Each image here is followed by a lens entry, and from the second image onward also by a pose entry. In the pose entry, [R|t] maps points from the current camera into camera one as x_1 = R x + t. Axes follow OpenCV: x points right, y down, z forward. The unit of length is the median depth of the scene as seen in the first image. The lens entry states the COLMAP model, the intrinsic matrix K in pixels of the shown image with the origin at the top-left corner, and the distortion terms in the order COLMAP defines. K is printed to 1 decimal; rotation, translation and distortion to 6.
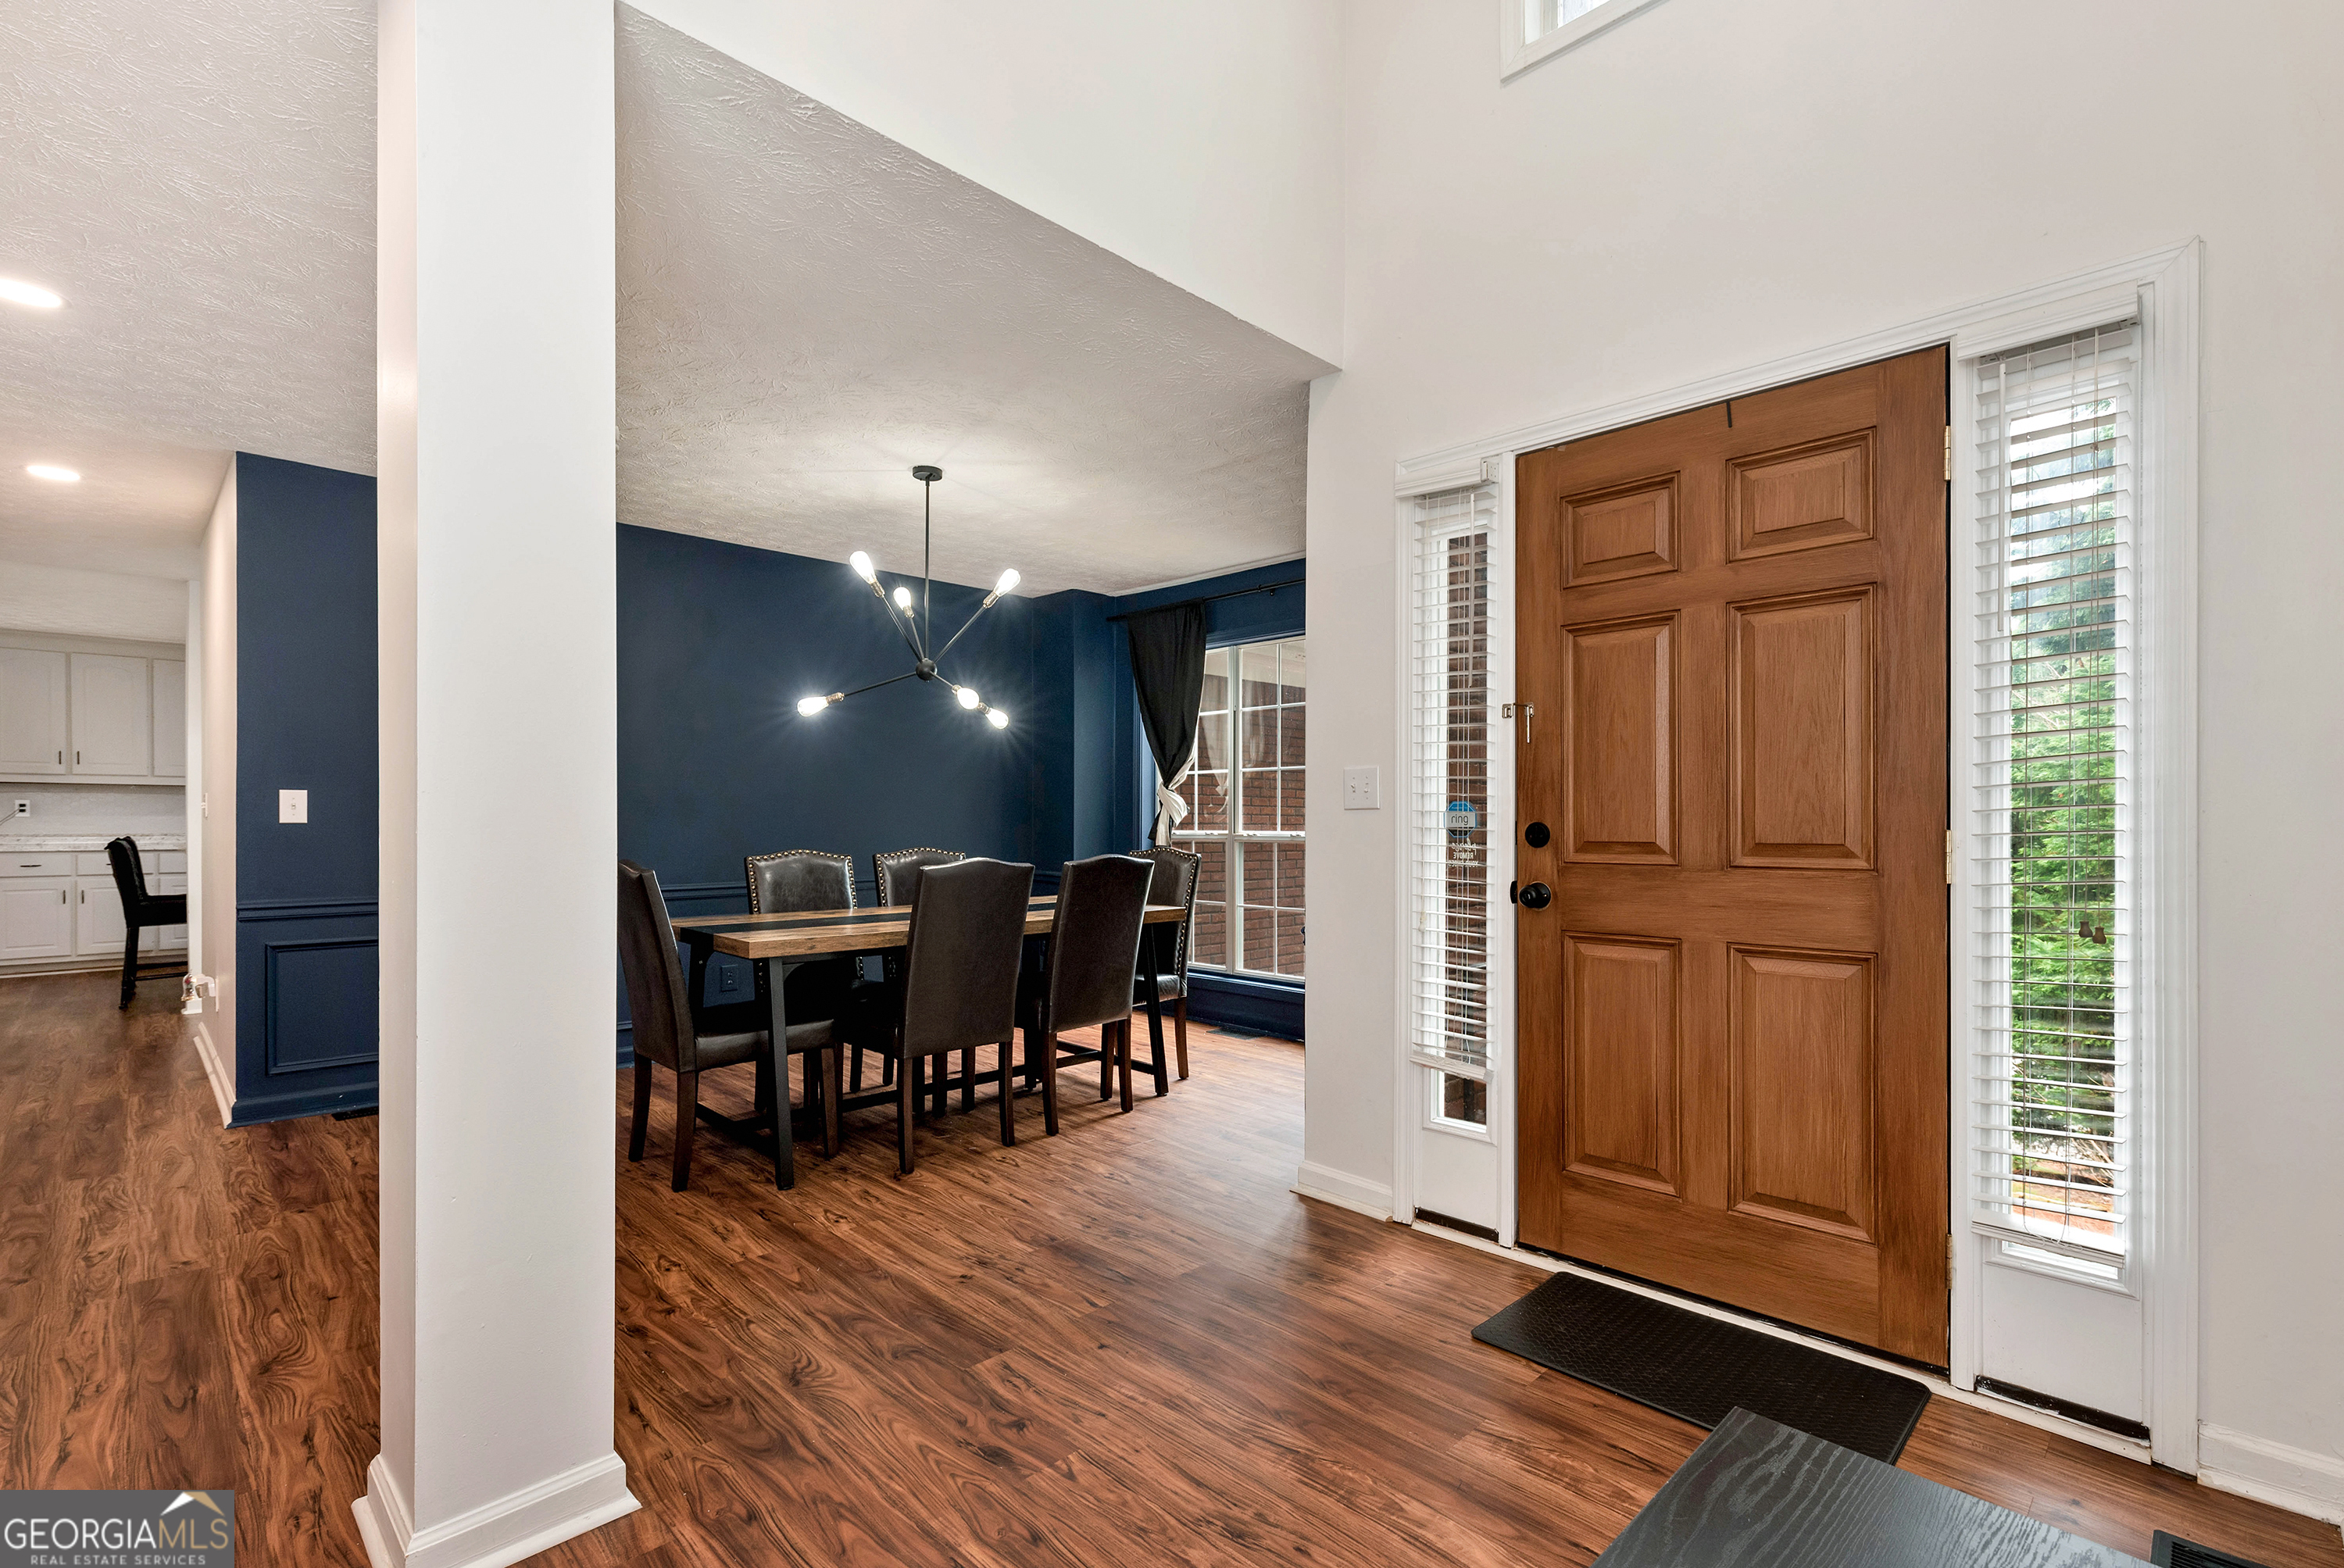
lens RADIAL K [[1054.8, 0, 1177.9], [0, 1054.8, 820.3], [0, 0, 1]] dist [0.000219, -0.000056]
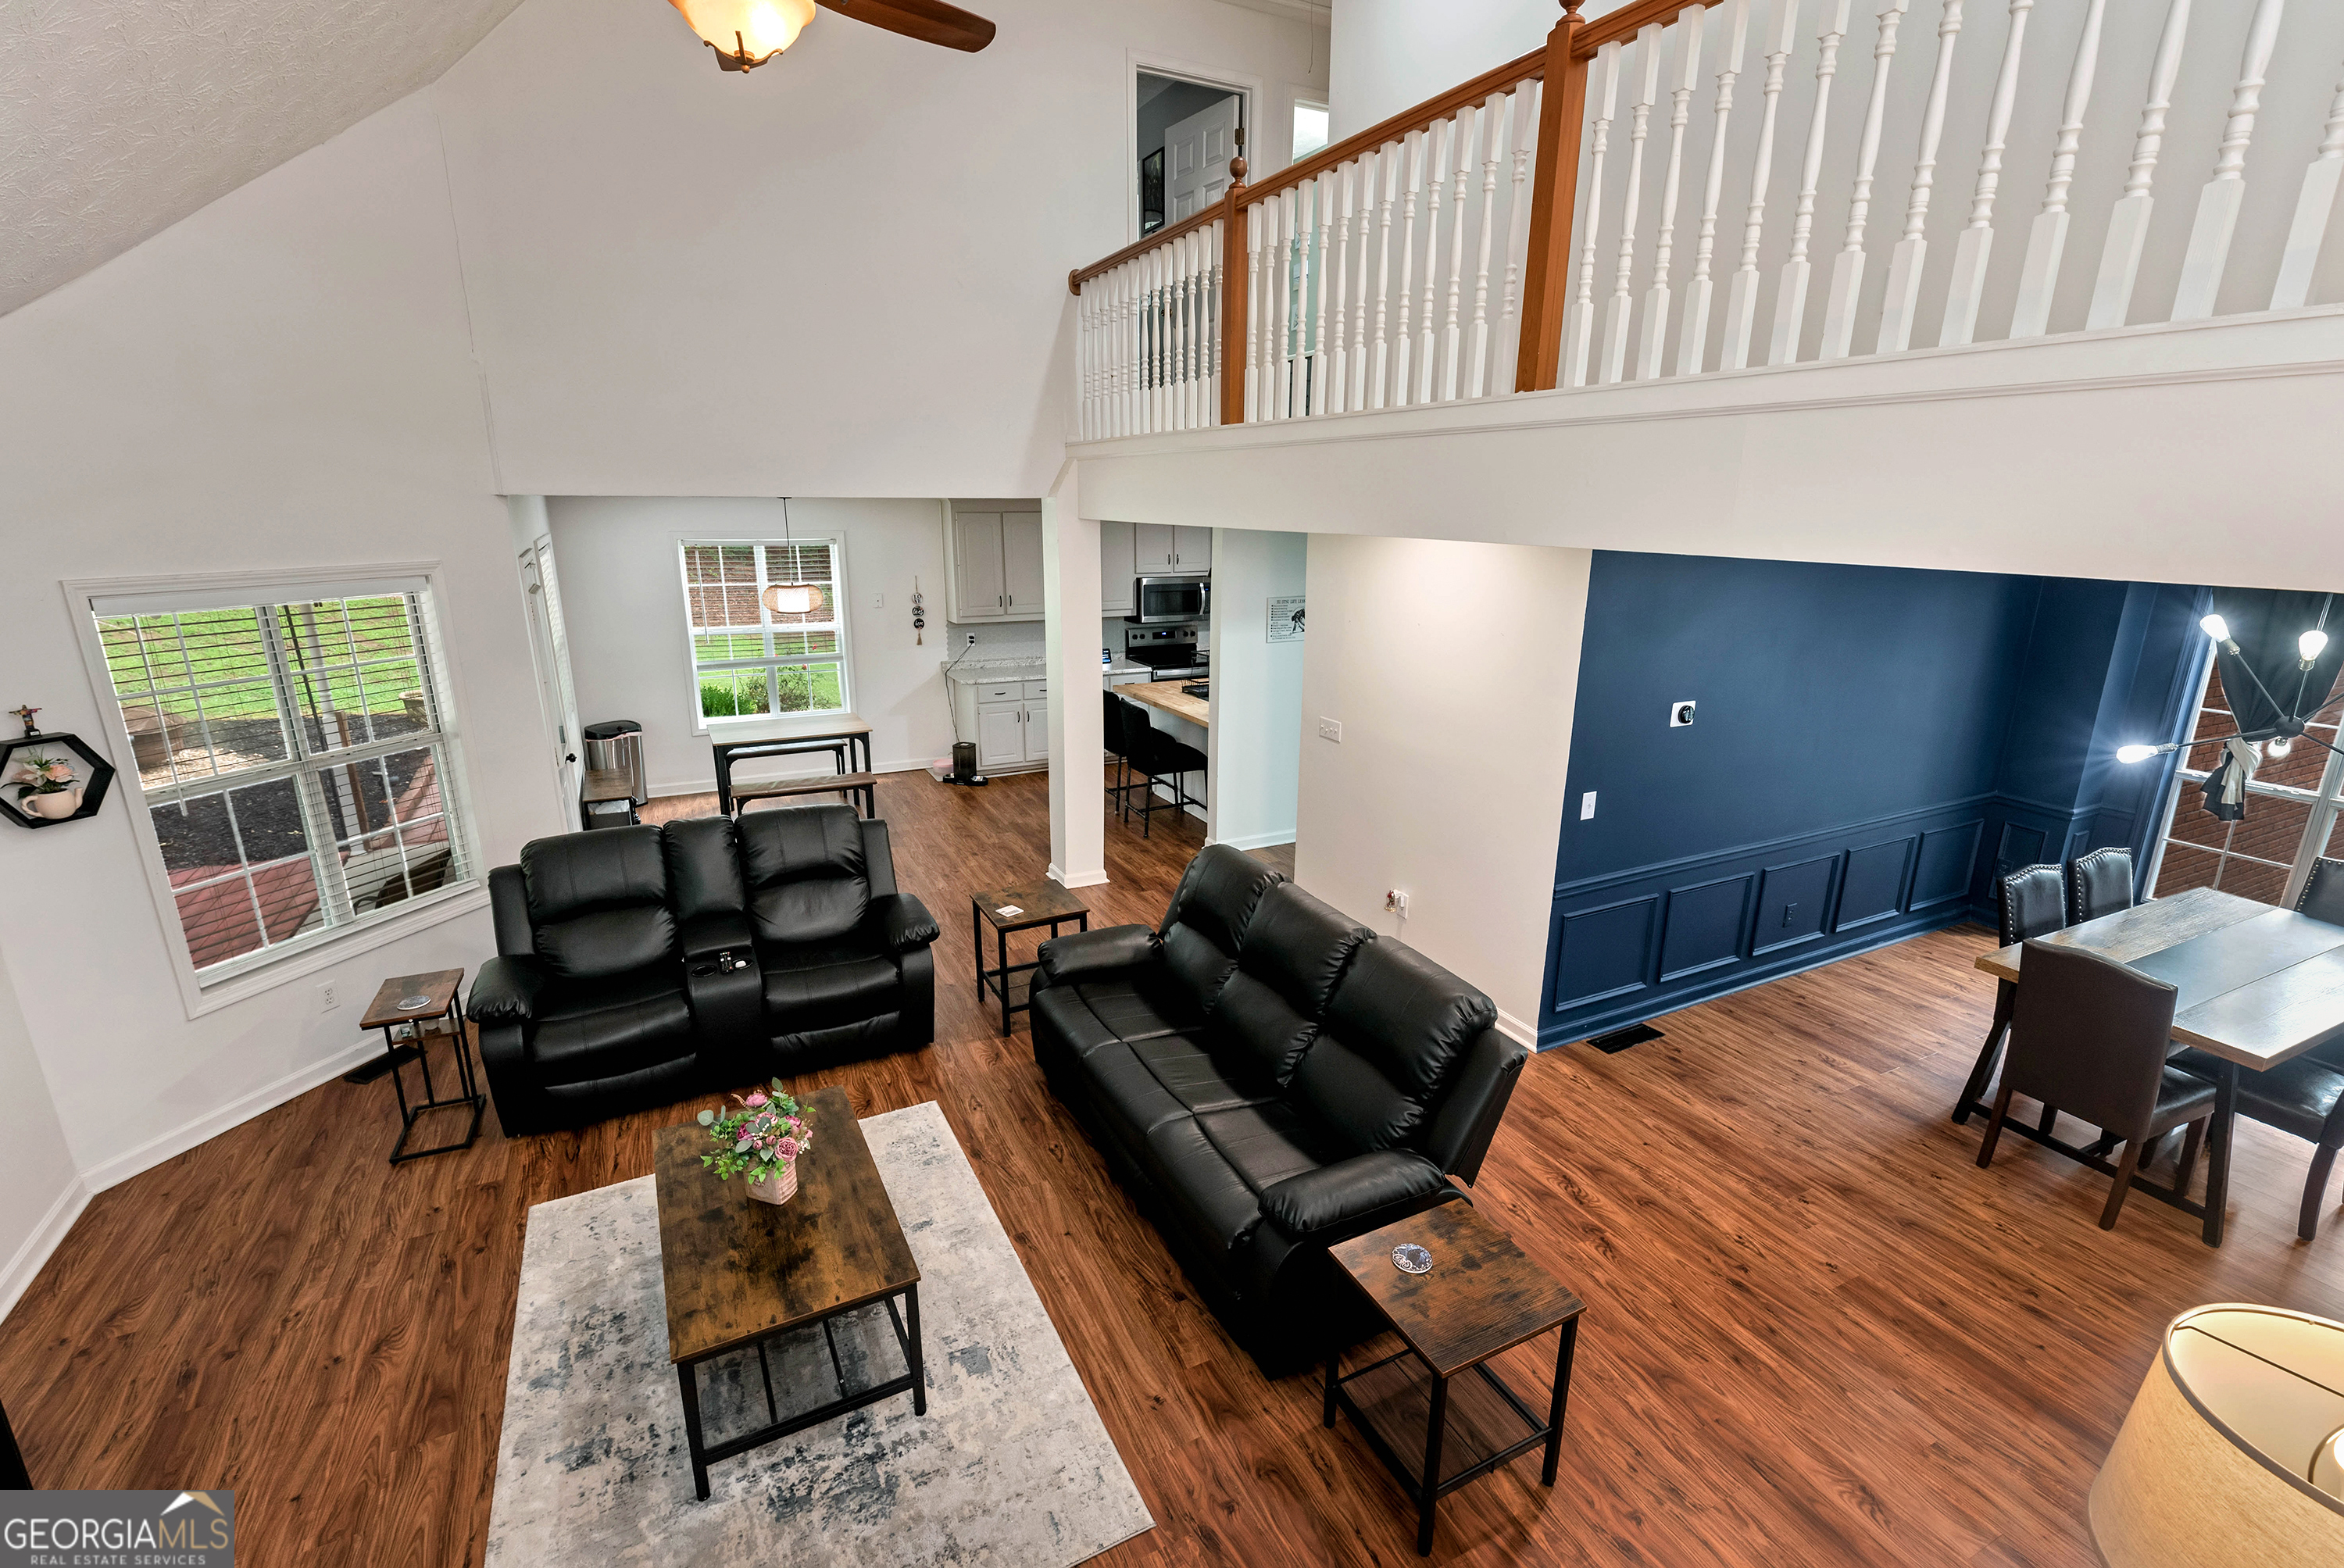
lens RADIAL K [[1042.6, 0, 1178.5], [0, 1042.6, 793.3], [0, 0, 1]] dist [0.004886, 0.000346]
pose [[0.950560, 0.092690, -0.296385, -1.342561], [-0.009041, 0.962271, 0.271942, -0.495521], [0.310409, -0.255817, 0.915535, -0.311984]]
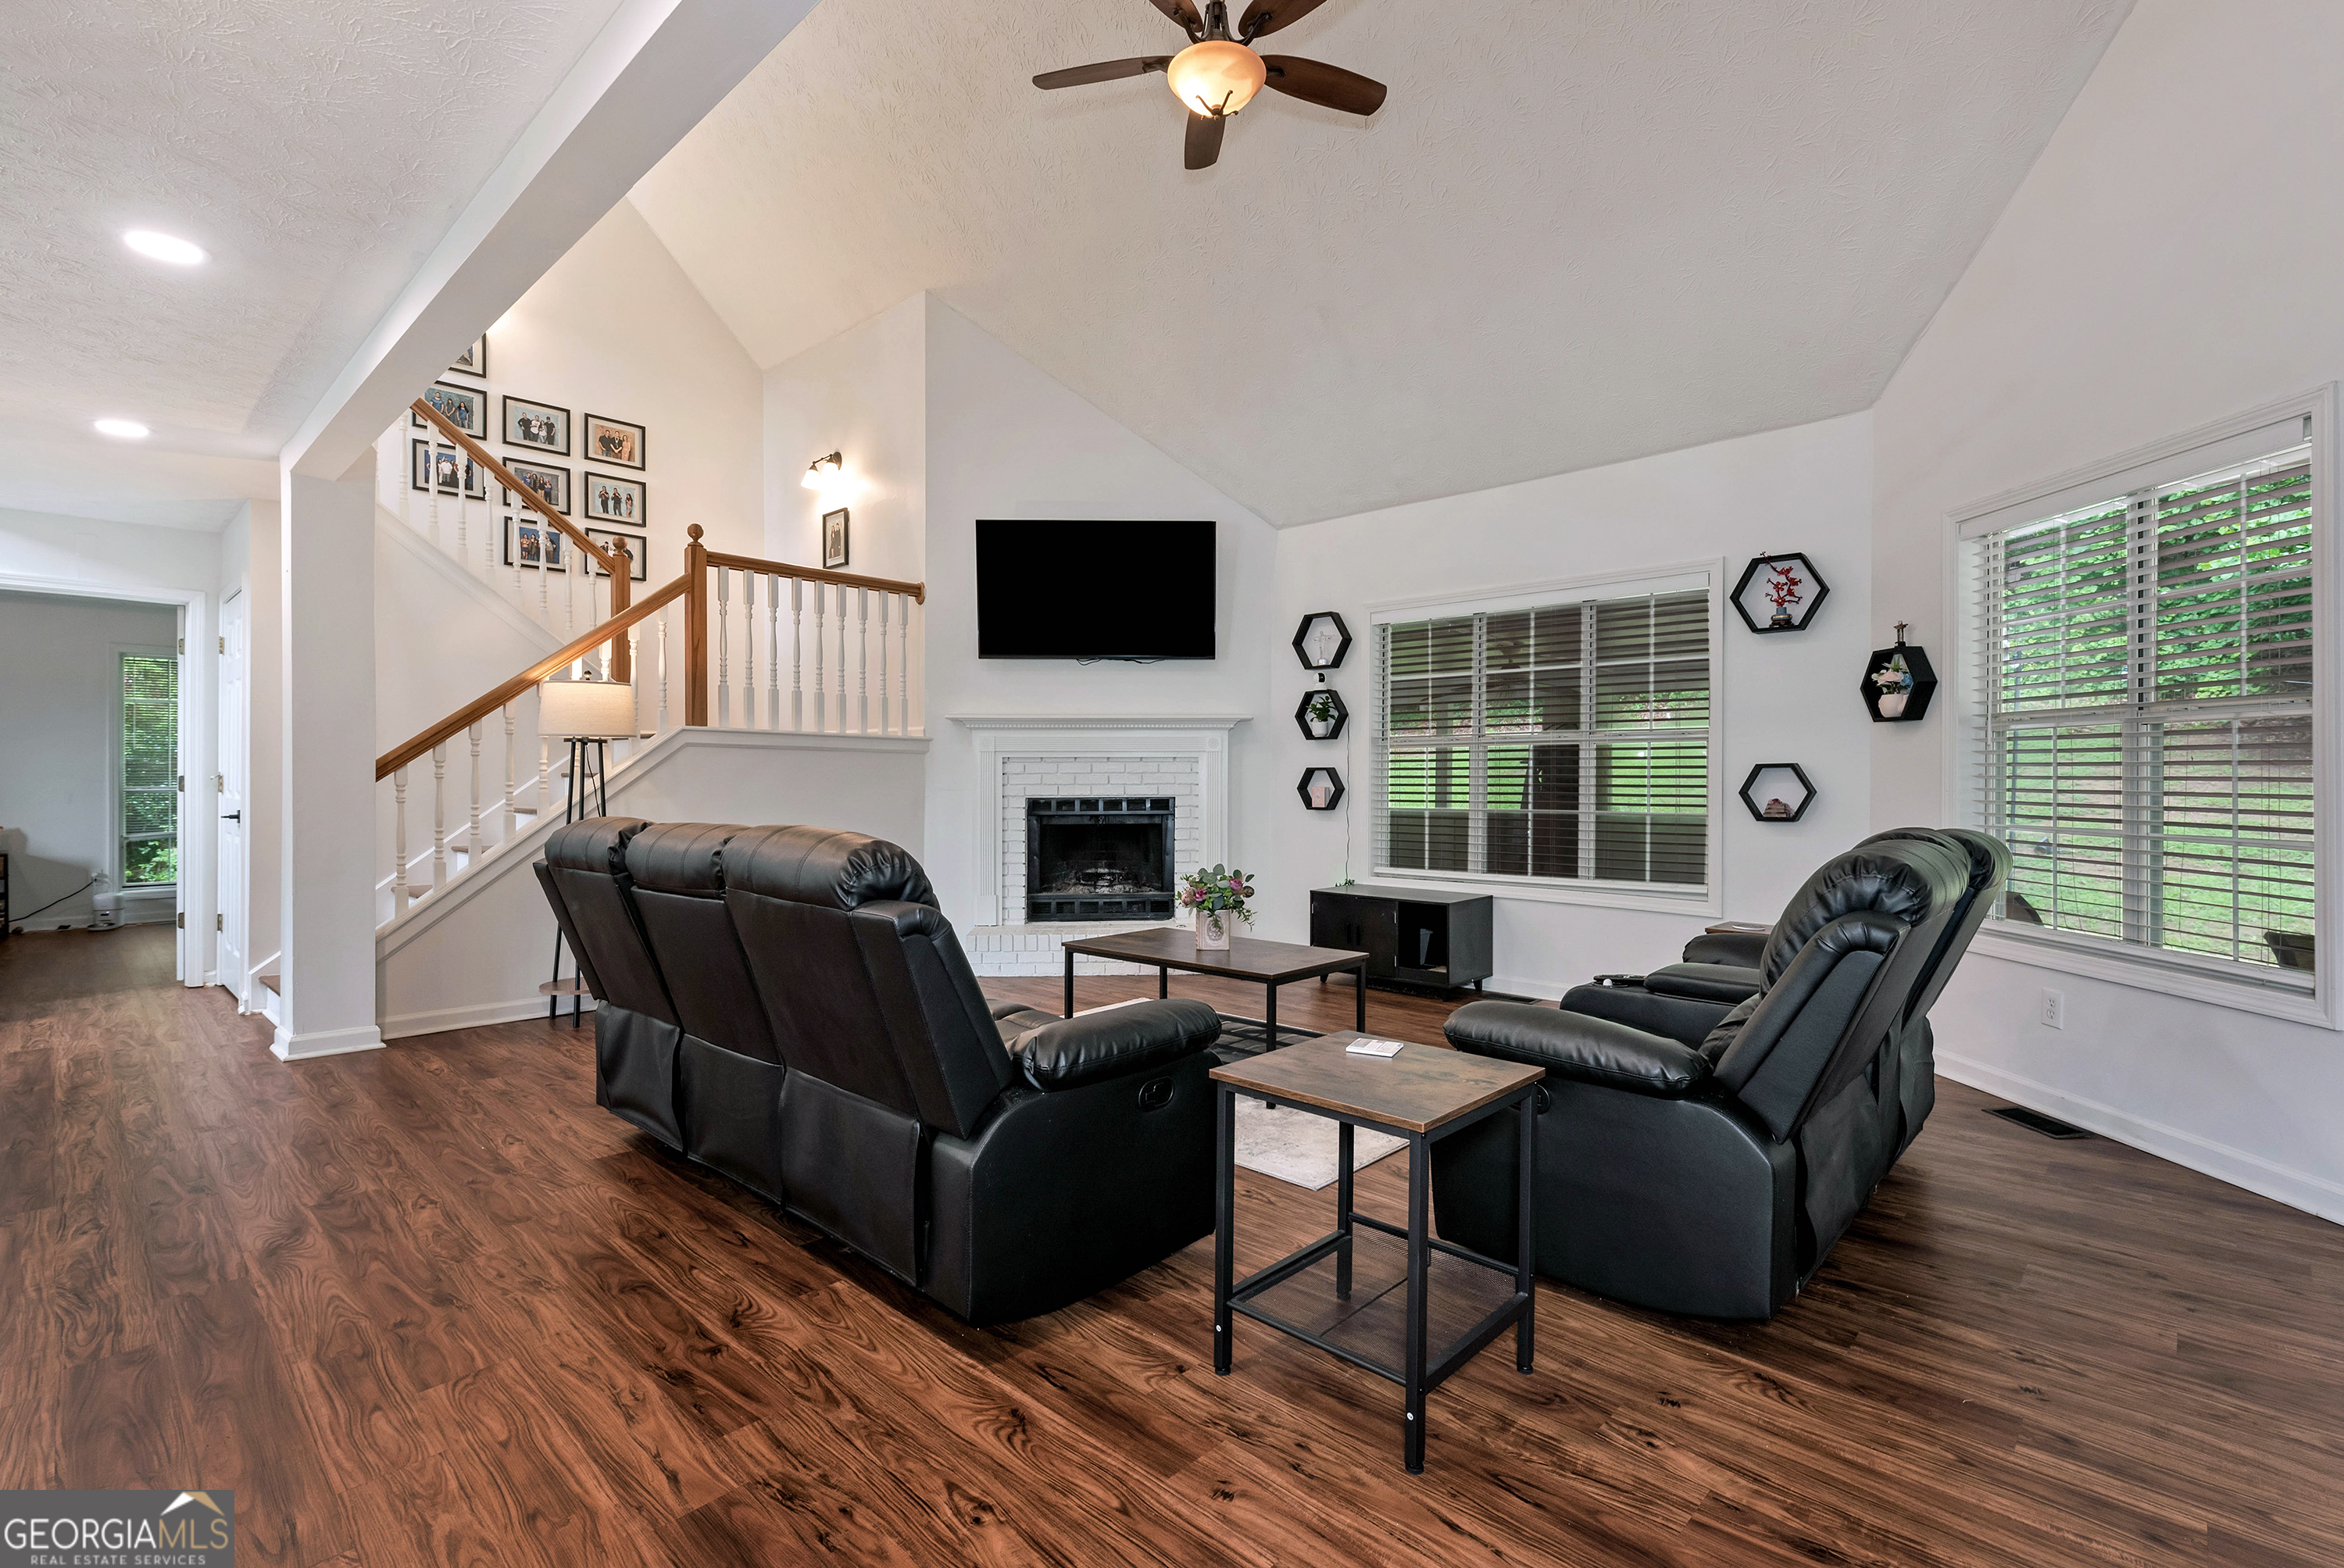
lens RADIAL K [[1067.7, 0, 1176.6], [0, 1067.7, 773.0], [0, 0, 1]] dist [0.003145, 0.000645]
pose [[-0.999594, -0.003632, -0.028245, -1.953100], [-0.003627, 0.999993, -0.000215, -0.013569], [0.028245, -0.000113, -0.999601, 1.975552]]
